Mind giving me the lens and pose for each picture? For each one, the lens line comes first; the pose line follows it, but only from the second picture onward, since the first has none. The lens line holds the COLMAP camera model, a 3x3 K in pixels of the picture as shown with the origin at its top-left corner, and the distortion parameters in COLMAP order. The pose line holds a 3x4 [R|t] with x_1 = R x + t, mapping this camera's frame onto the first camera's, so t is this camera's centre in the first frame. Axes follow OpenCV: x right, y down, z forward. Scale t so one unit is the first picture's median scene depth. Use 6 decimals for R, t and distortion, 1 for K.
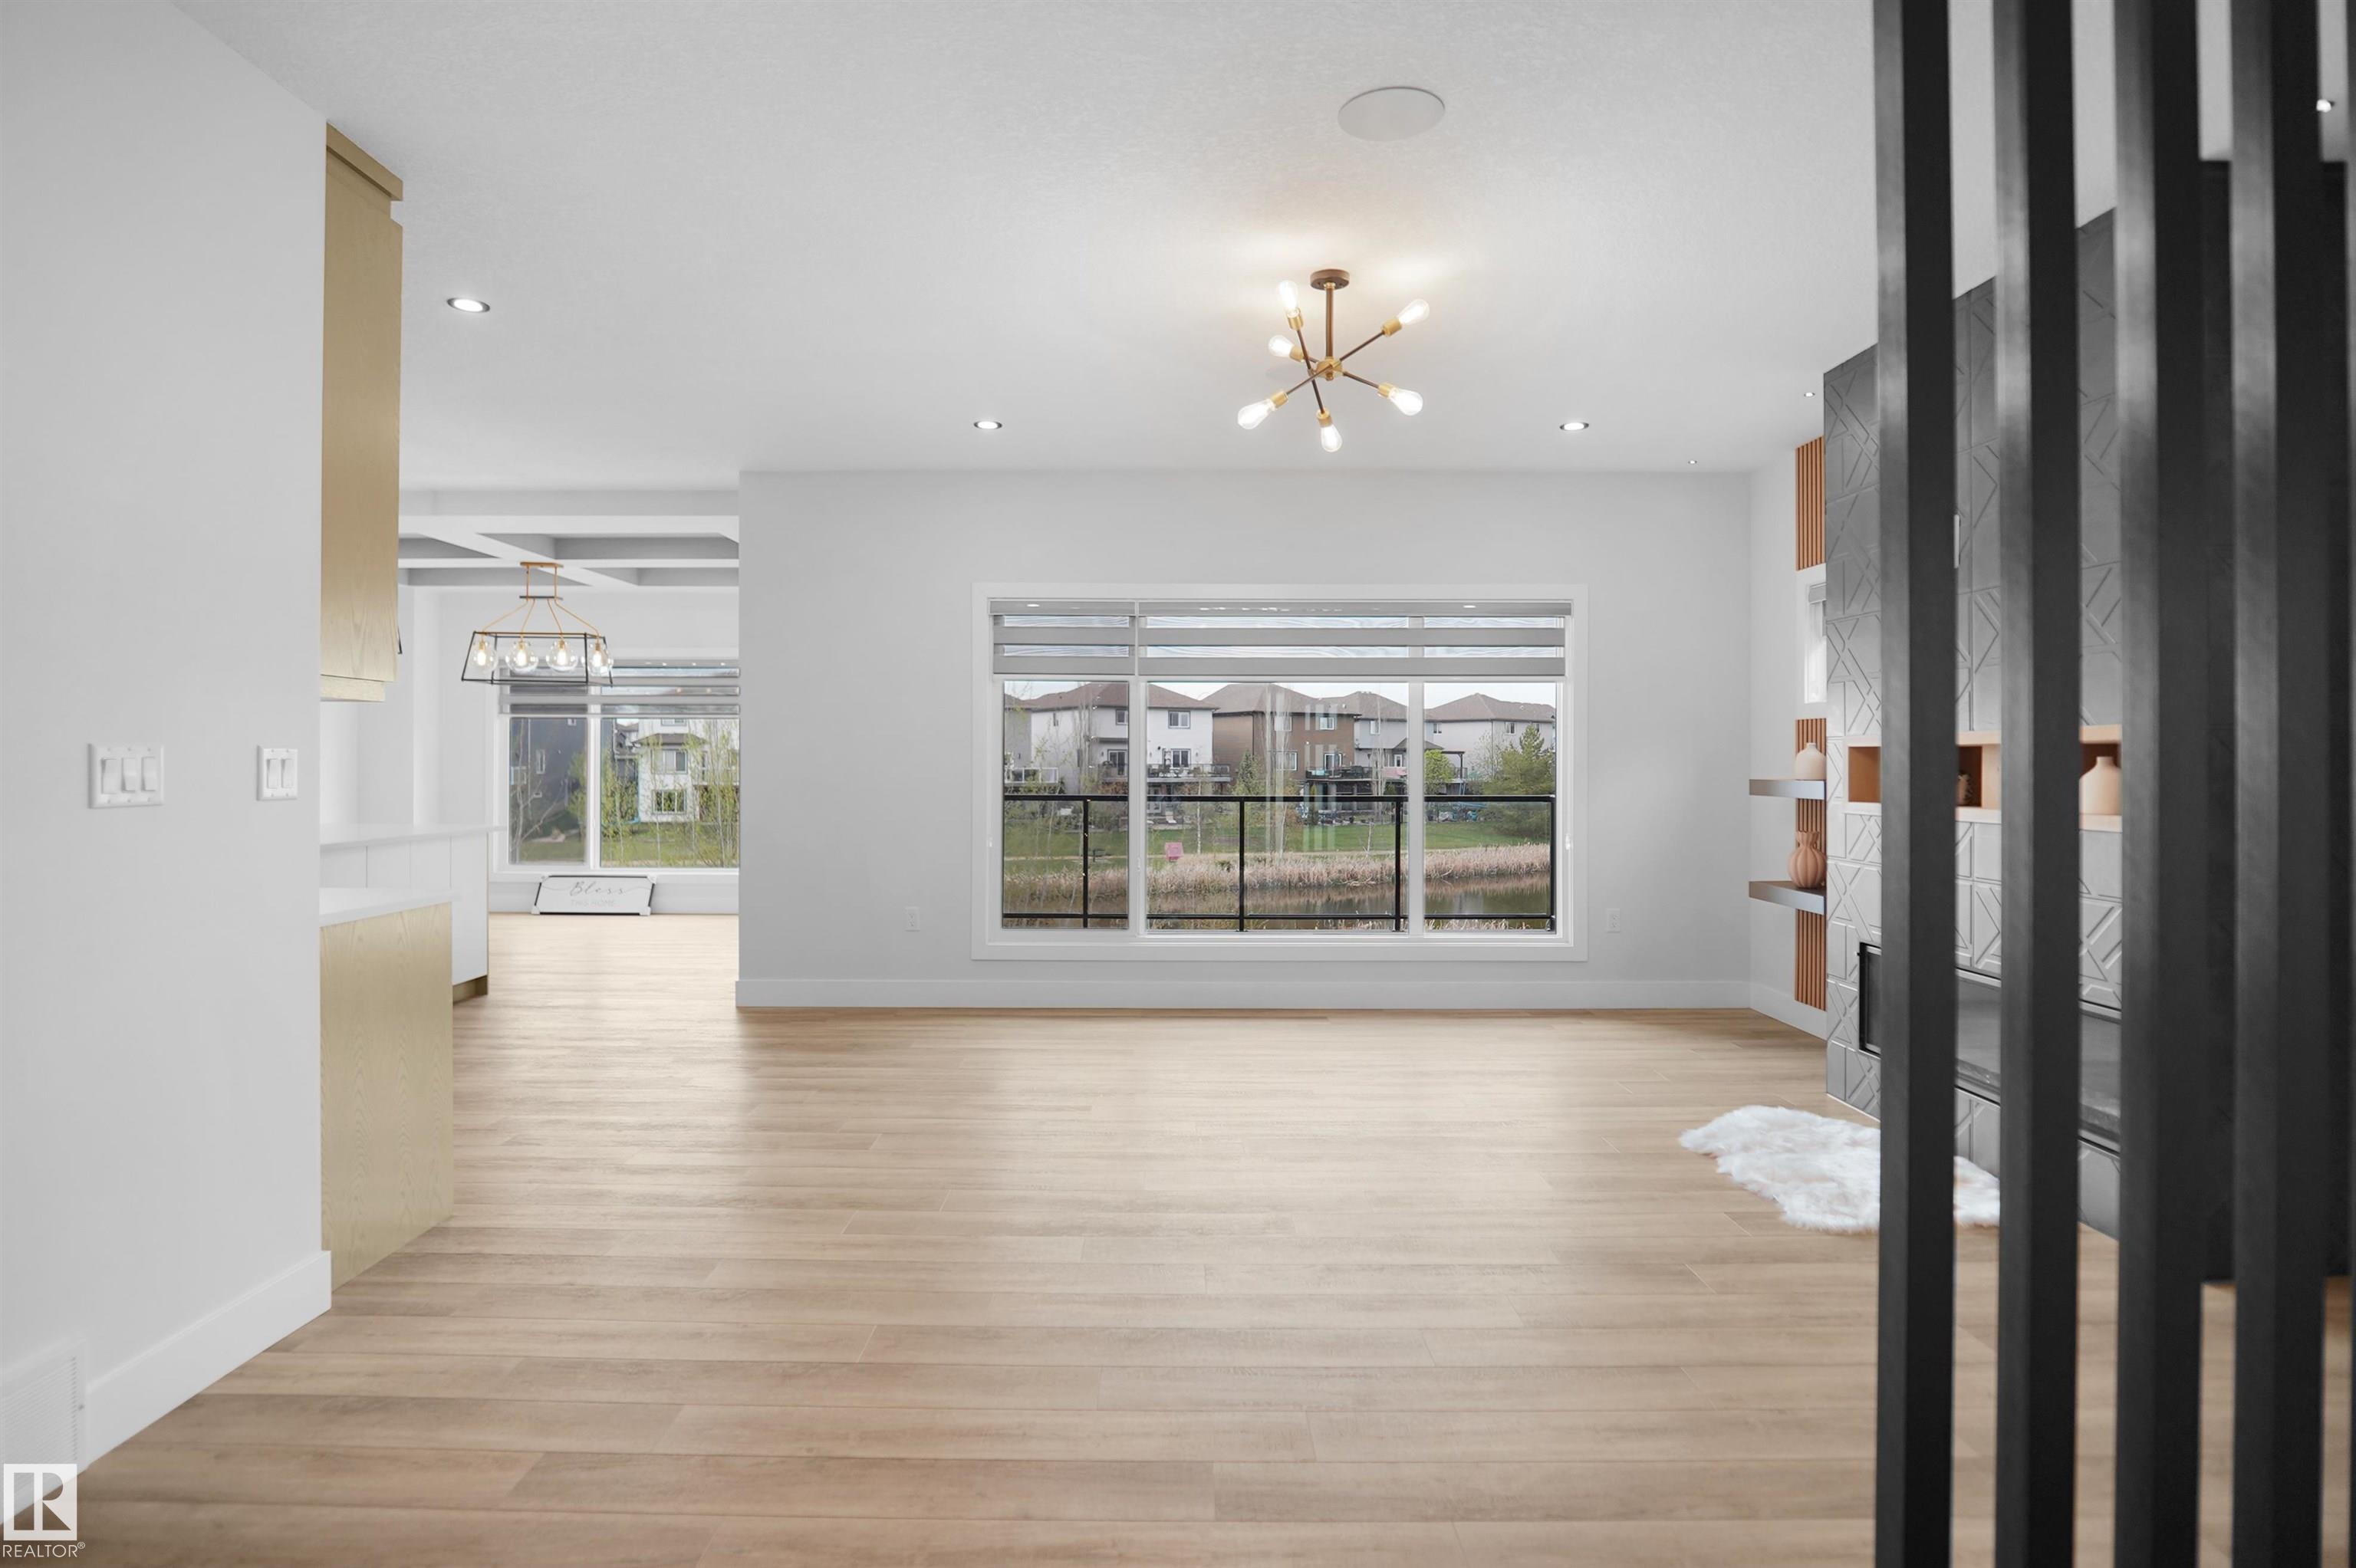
lens RADIAL K [[1295.9, 0, 1282.9], [0, 1295.9, 763.8], [0, 0, 1]] dist [-0.032419, -0.000718]
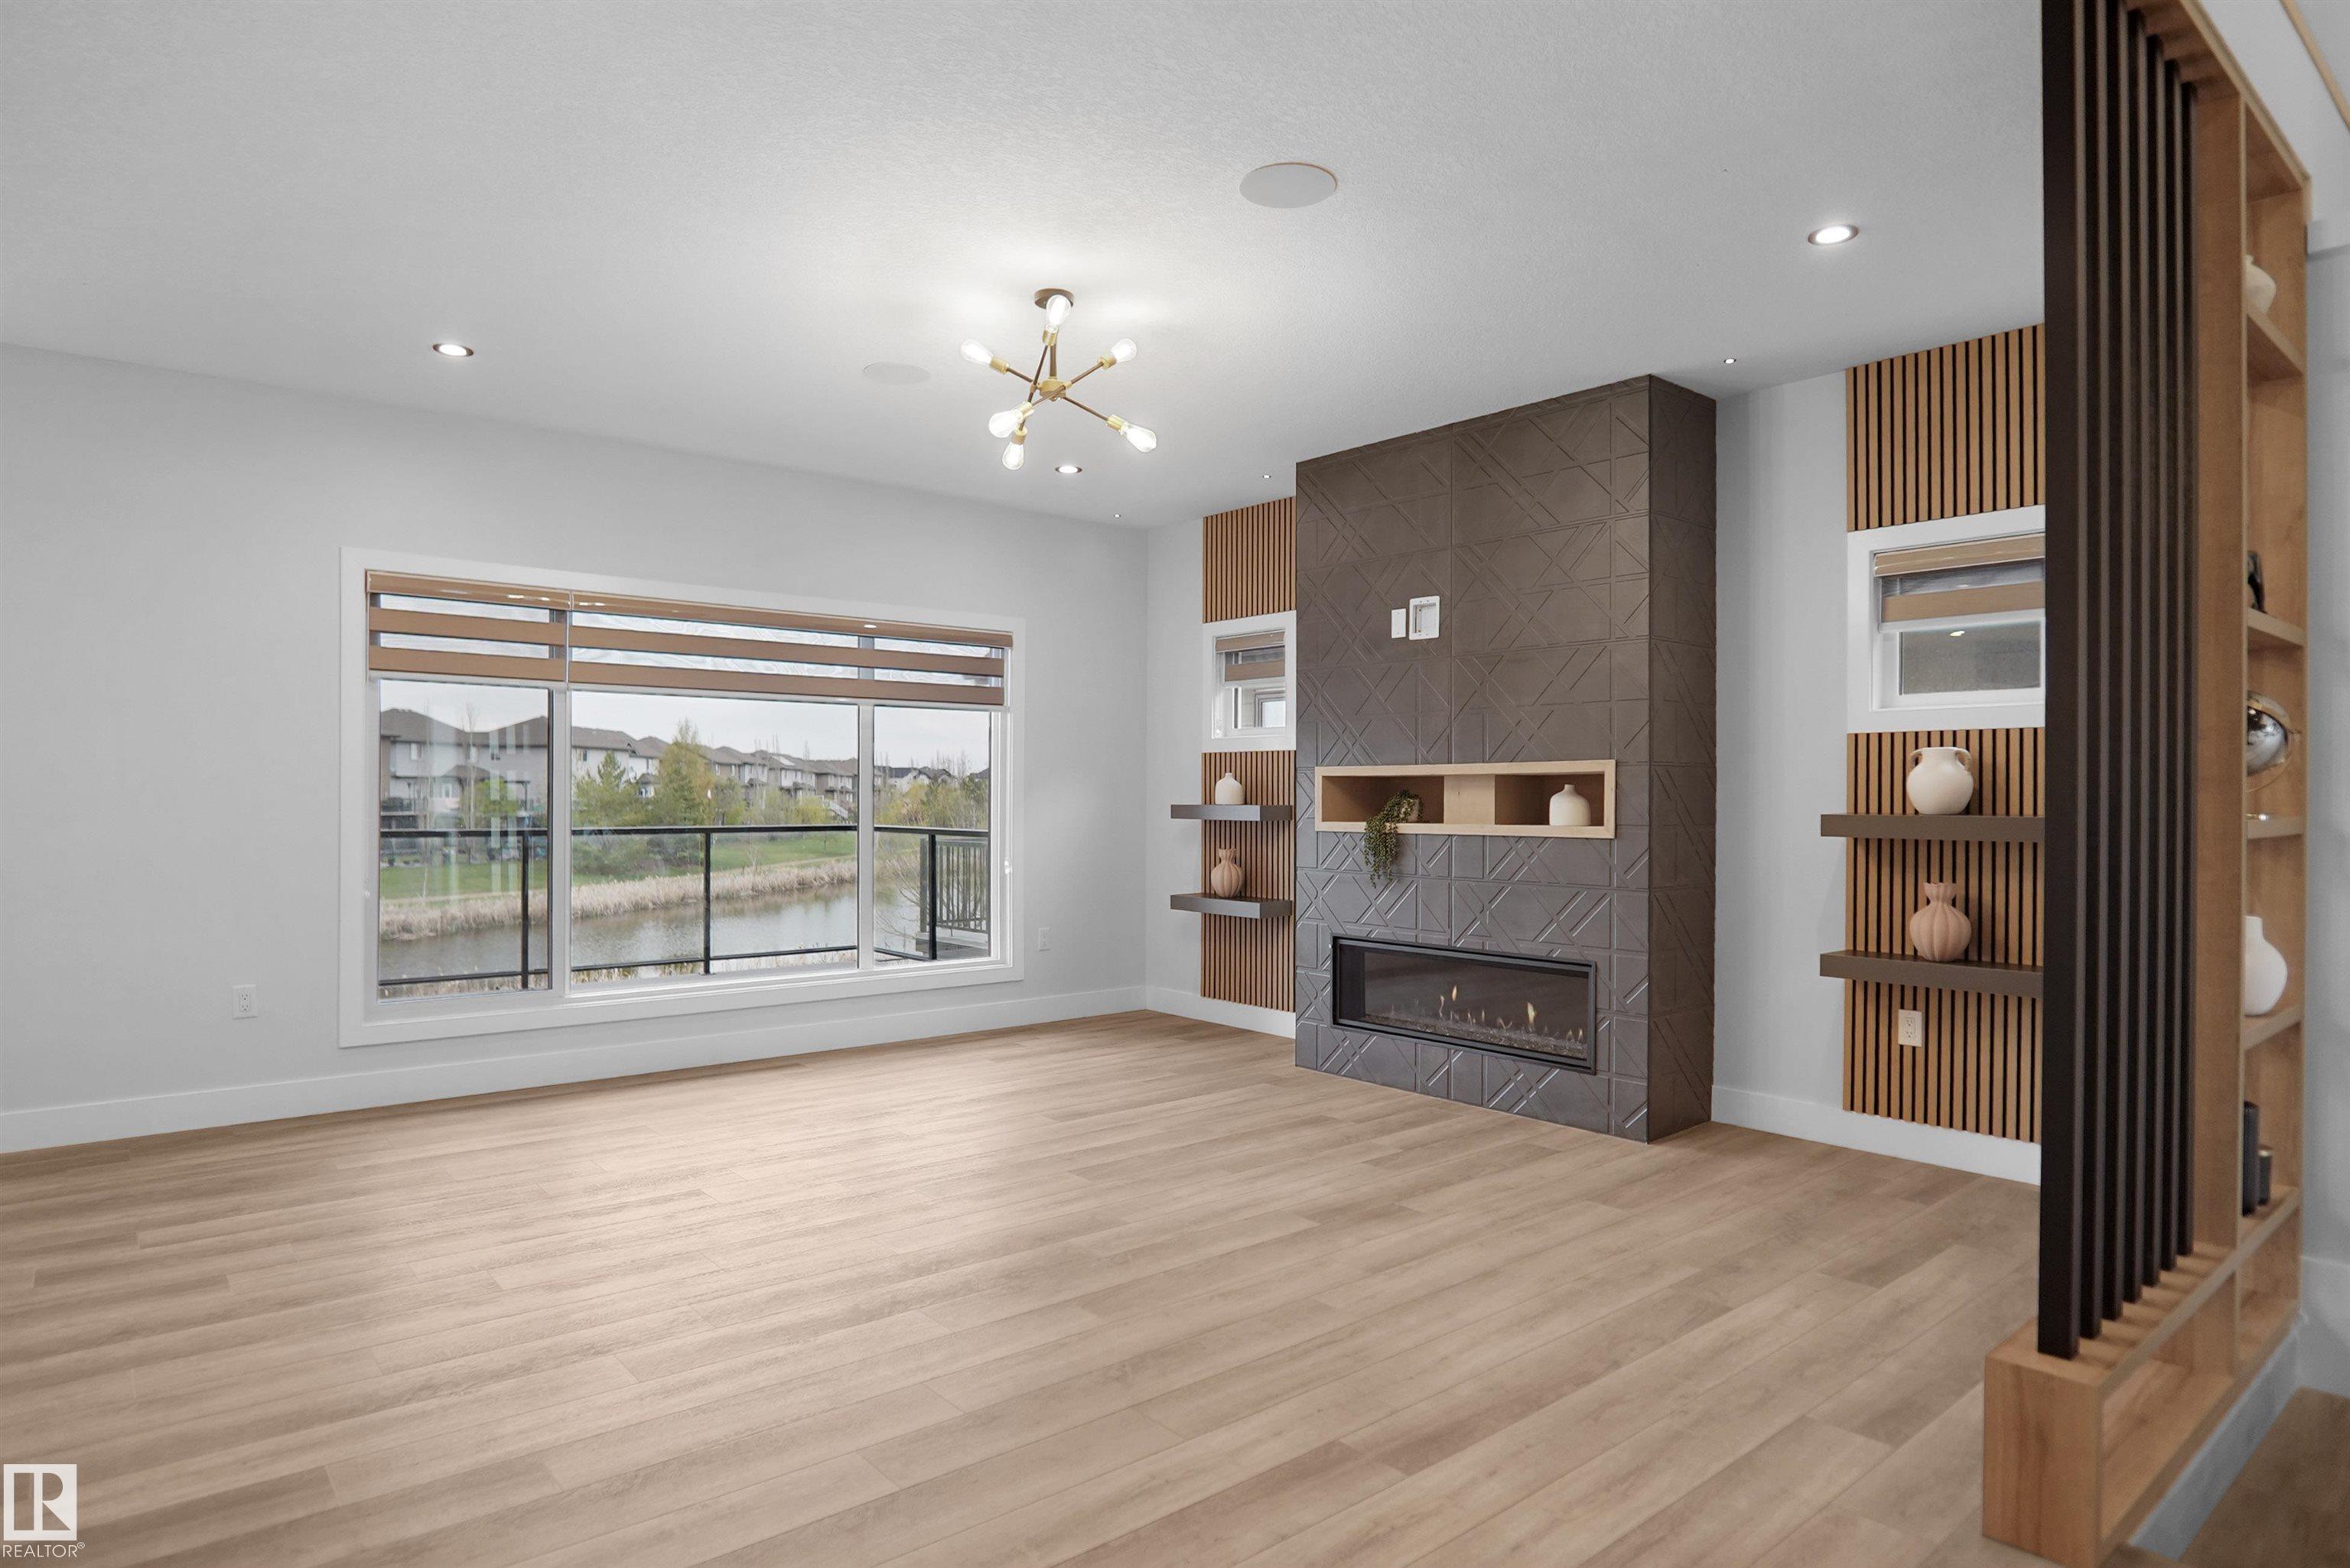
lens RADIAL K [[1320.4, 0, 1165.1], [0, 1320.4, 806.3], [0, 0, 1]] dist [-0.029309, 0.003000]
pose [[0.765857, -0.003996, 0.642998, -0.372342], [-0.000548, 0.999976, 0.006868, 0.005398], [-0.643010, -0.005612, 0.765837, 0.113818]]
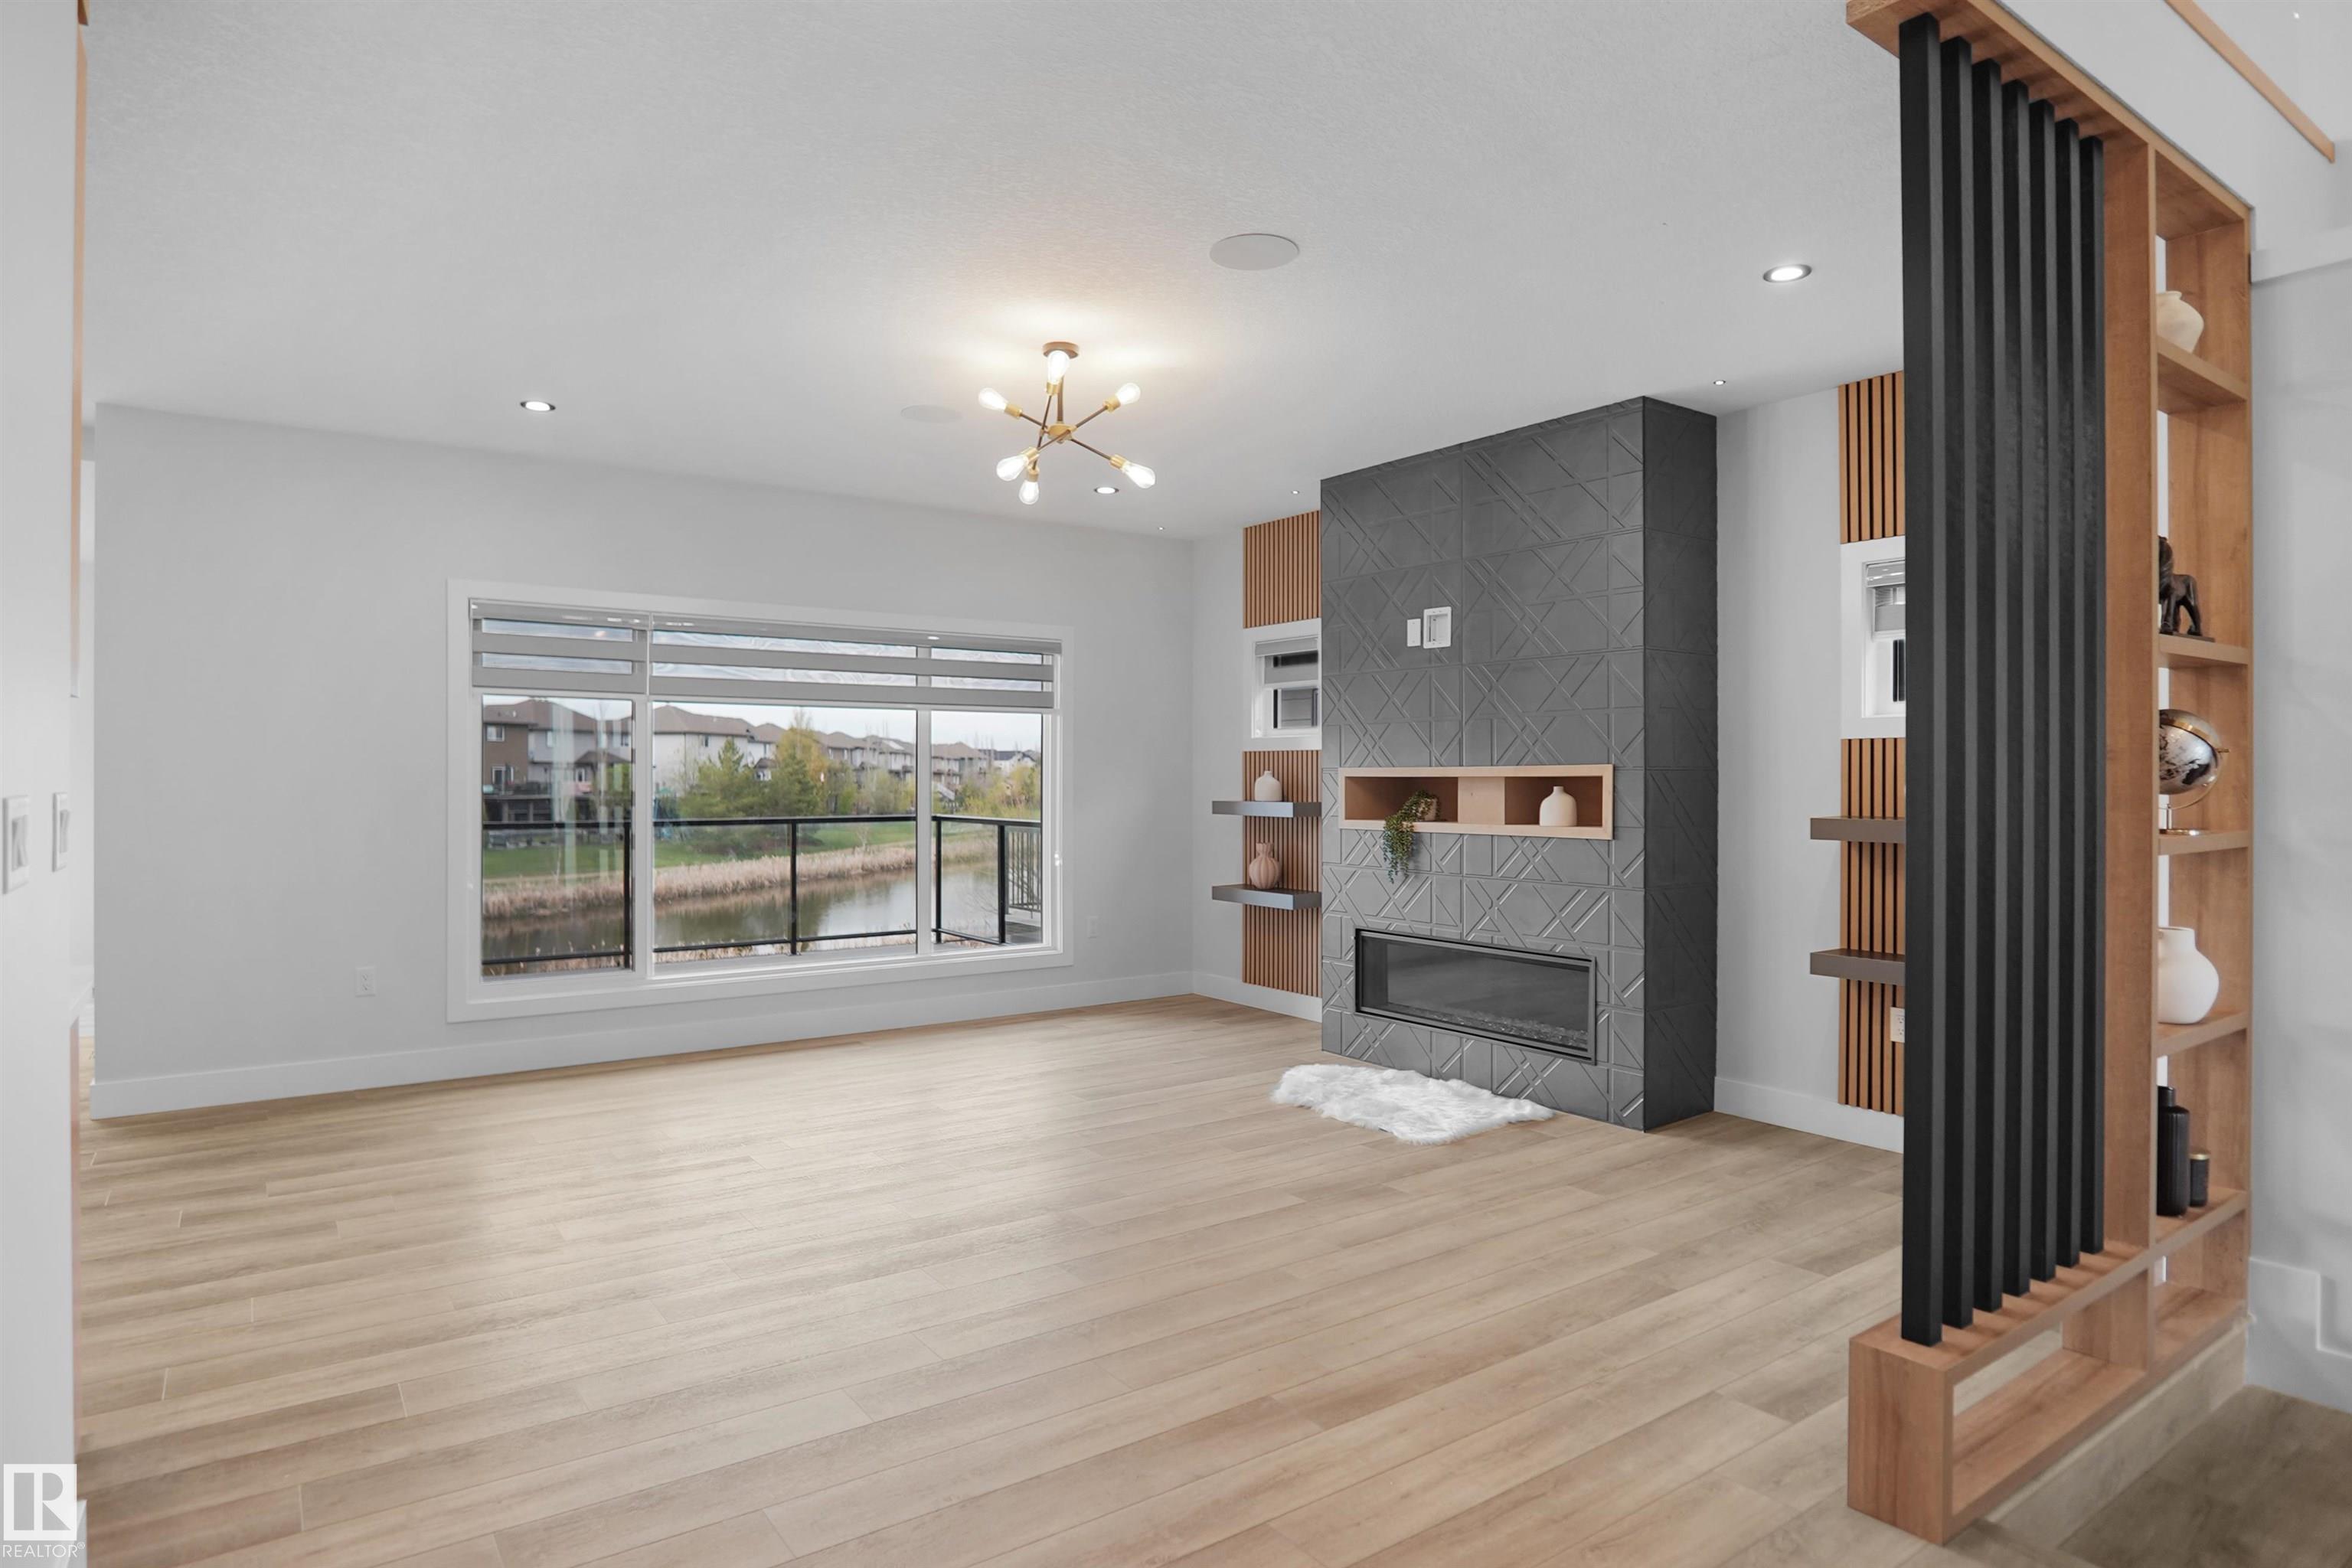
lens RADIAL K [[1304.4, 0, 1176.0], [0, 1304.4, 784.0], [0, 0, 1]] dist [-0.028097, 0.000782]
pose [[0.815200, -0.004726, 0.579161, -0.352440], [0.000236, 0.999969, 0.007827, -0.012553], [-0.579180, -0.006244, 0.815176, 0.033898]]
